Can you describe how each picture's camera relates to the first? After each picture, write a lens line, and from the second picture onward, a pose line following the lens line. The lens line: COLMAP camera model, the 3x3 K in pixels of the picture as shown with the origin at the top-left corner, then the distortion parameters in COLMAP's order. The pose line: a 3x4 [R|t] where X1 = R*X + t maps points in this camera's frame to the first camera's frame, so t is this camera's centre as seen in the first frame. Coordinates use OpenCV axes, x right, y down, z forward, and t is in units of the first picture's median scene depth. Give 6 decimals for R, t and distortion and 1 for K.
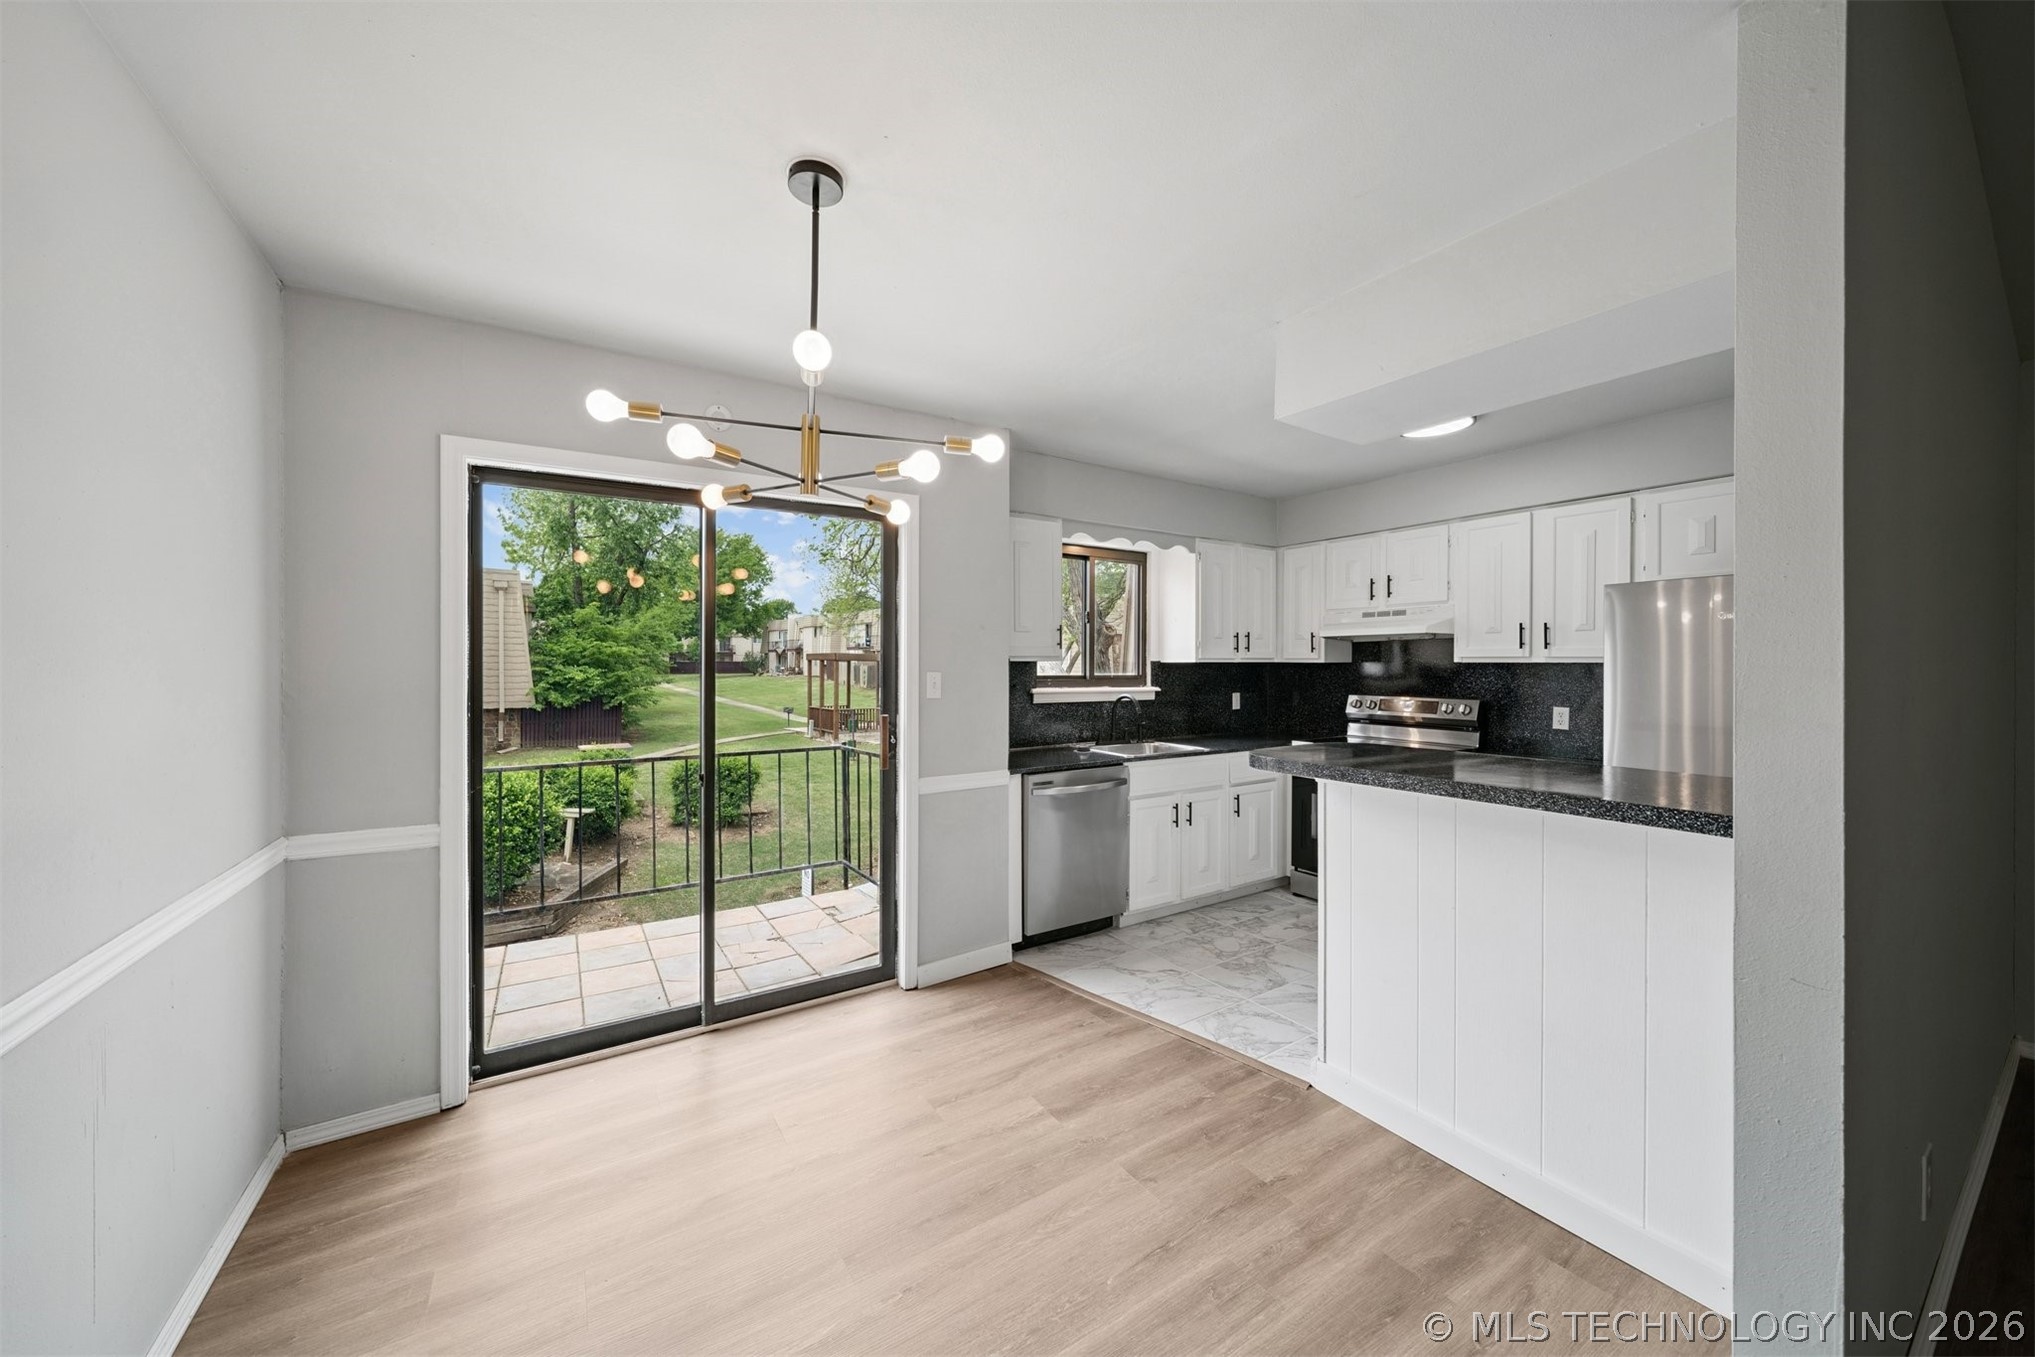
lens RADIAL K [[713.1, 0, 1003.7], [0, 713.1, 669.9], [0, 0, 1]] dist [0.000976, -0.001197]
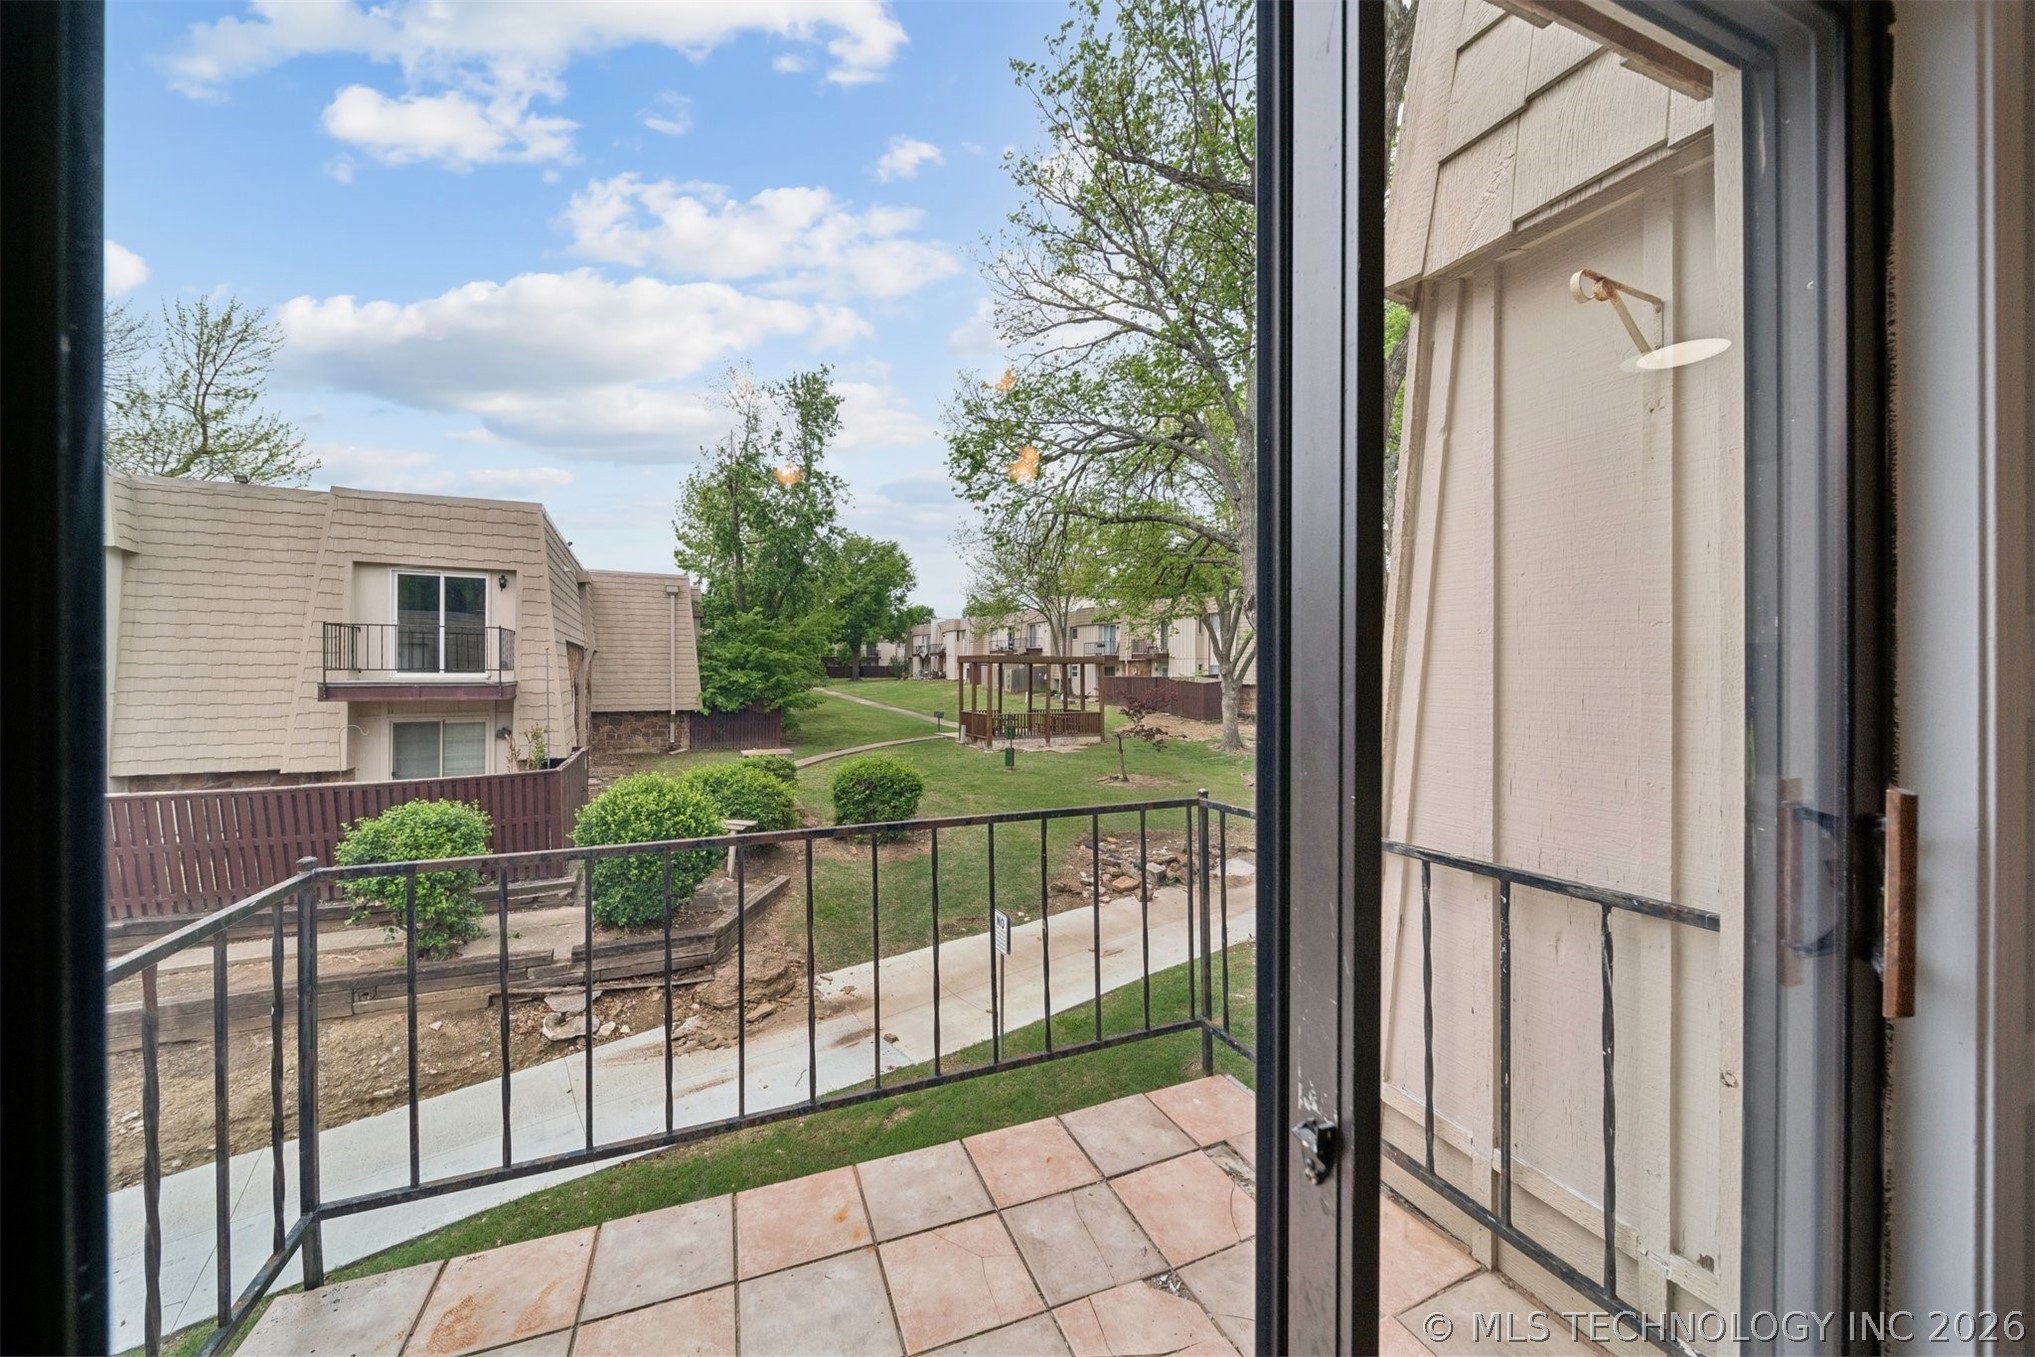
lens RADIAL K [[713.1, 0, 1001.1], [0, 713.1, 673.2], [0, 0, 1]] dist [0.000976, -0.001197]
pose [[0.982191, -0.001599, -0.187878, -0.310173], [0.001242, 0.999997, -0.002017, 0.017822], [0.187881, 0.001748, 0.982190, 0.526029]]
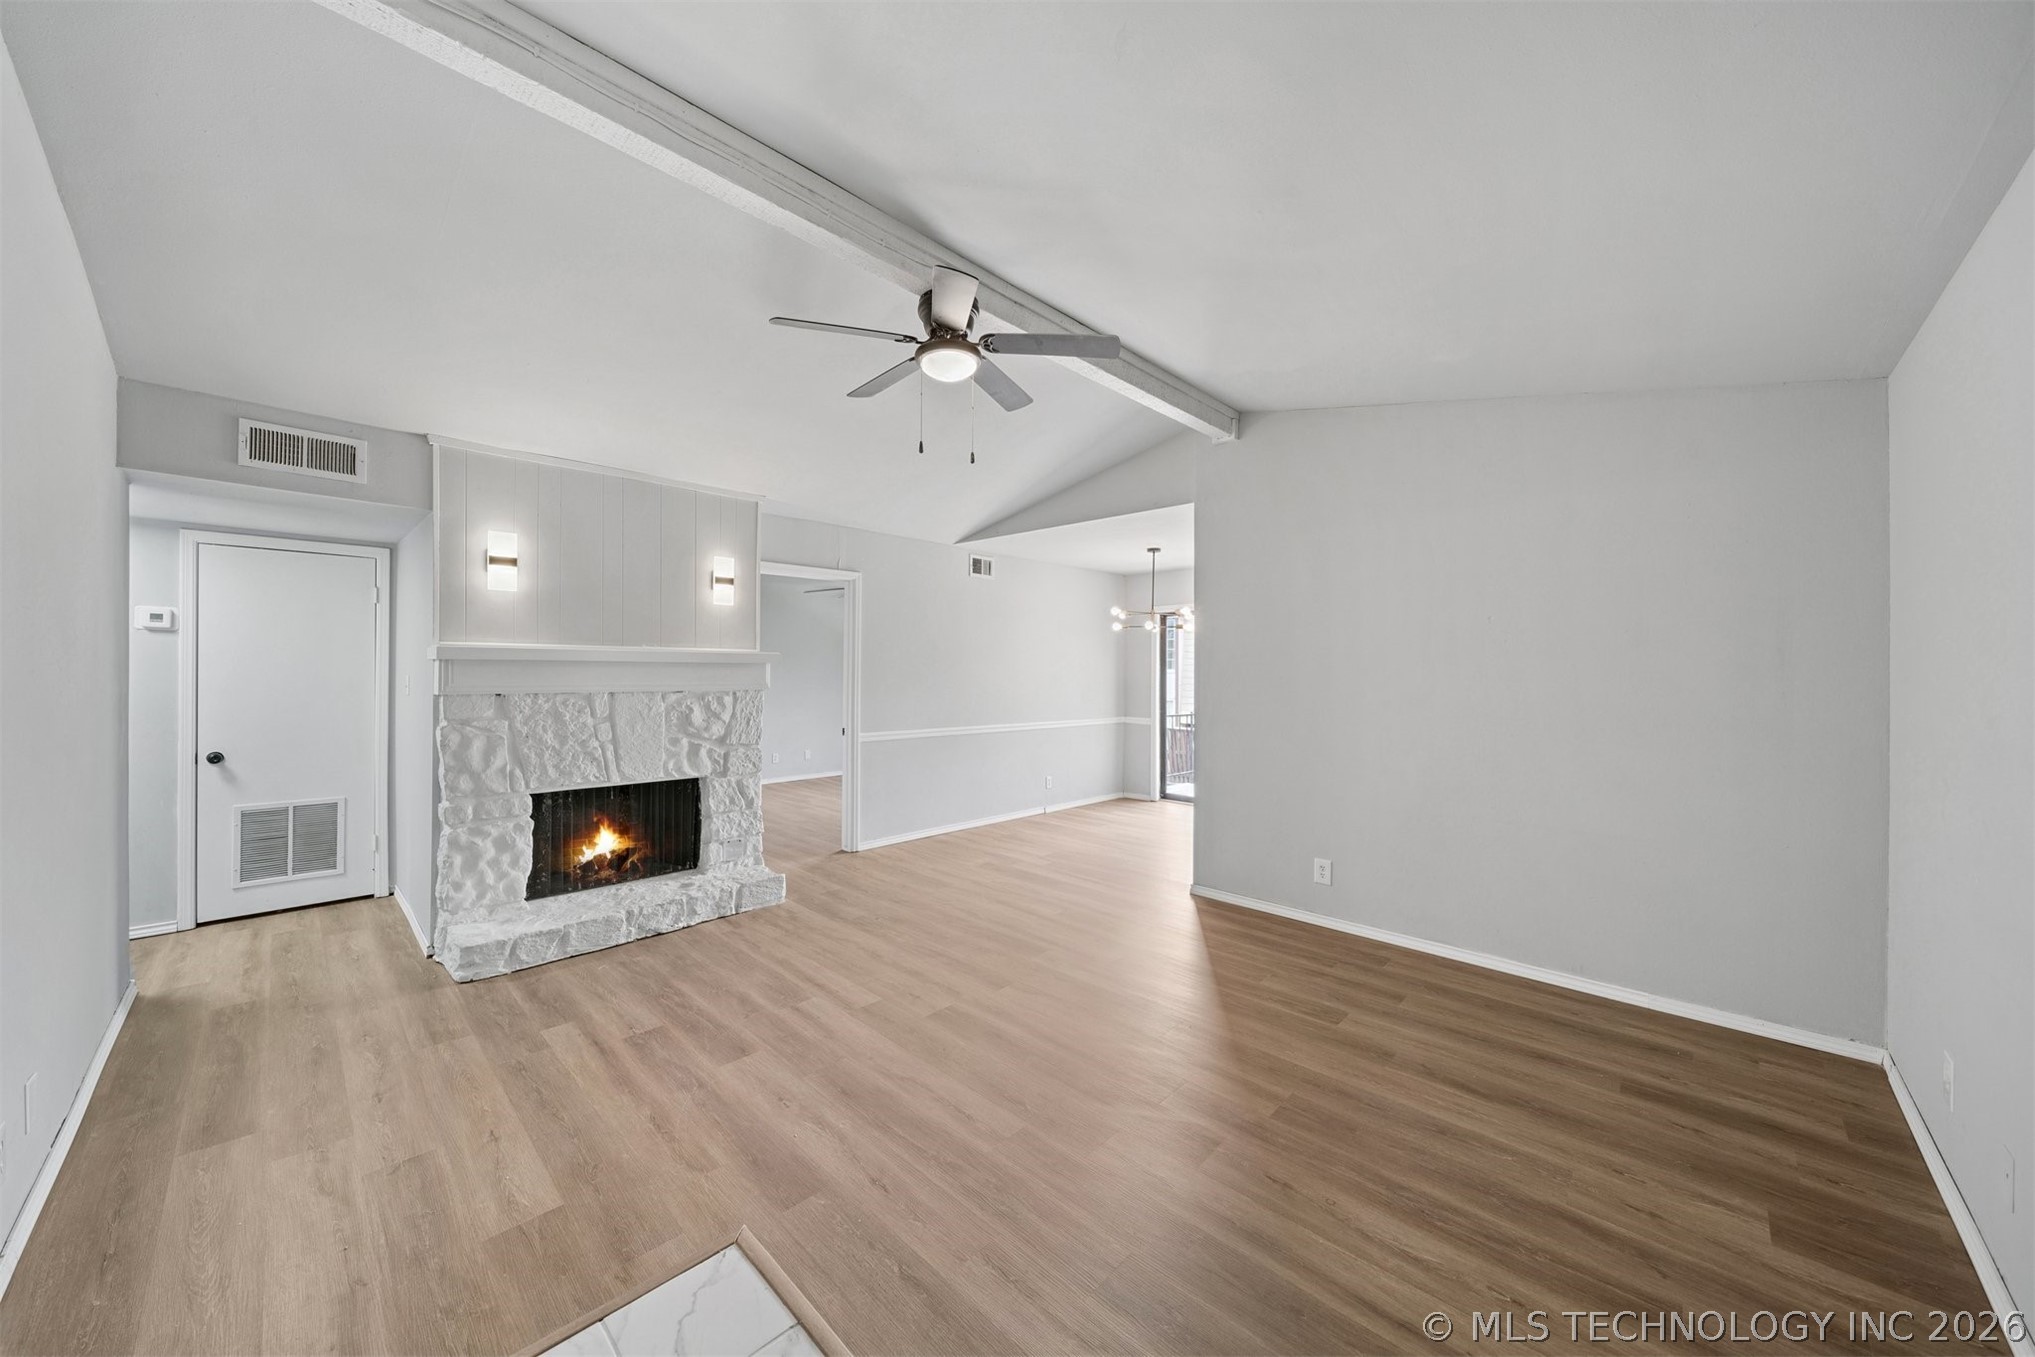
lens RADIAL K [[713.1, 0, 1012.5], [0, 713.1, 663.4], [0, 0, 1]] dist [0.000976, -0.001197]
pose [[0.246087, -0.007768, -0.969217, 1.313242], [-0.011877, 0.999869, -0.011029, -0.003450], [0.969175, 0.014226, 0.245962, -0.281449]]
